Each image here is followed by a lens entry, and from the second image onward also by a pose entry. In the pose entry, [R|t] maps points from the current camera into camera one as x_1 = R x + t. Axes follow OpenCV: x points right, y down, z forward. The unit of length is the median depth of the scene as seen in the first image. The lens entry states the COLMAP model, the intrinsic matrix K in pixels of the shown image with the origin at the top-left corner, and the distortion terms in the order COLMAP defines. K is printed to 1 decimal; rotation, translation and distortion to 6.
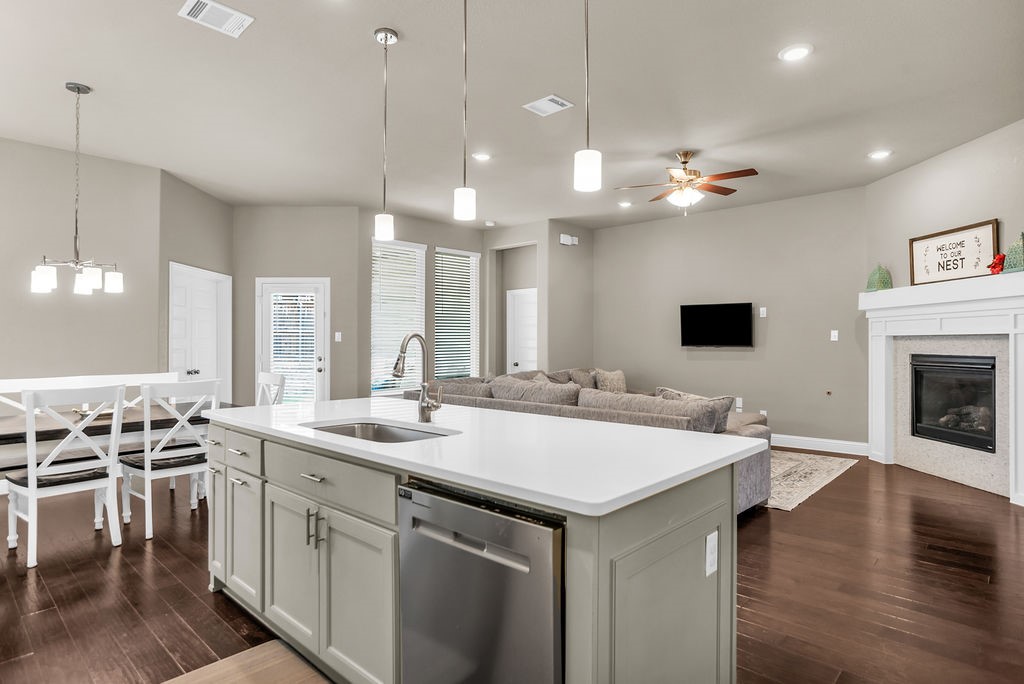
lens RADIAL K [[555.3, 0, 512.4], [0, 555.3, 339.2], [0, 0, 1]] dist [-0.000186, 0.003510]
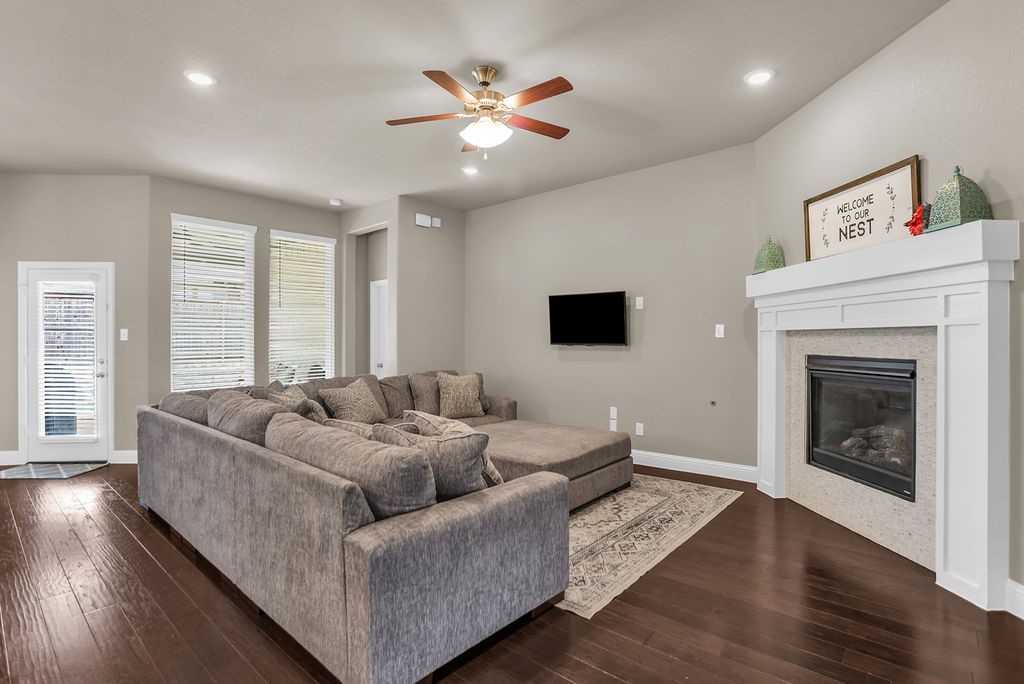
lens RADIAL K [[485.7, 0, 507.1], [0, 485.7, 340.8], [0, 0, 1]] dist [-0.023727, 0.001050]
pose [[0.999827, -0.003491, 0.018285, 0.304470], [0.003365, 0.999970, 0.006940, 0.002050], [-0.018309, -0.006877, 0.999809, 0.362273]]
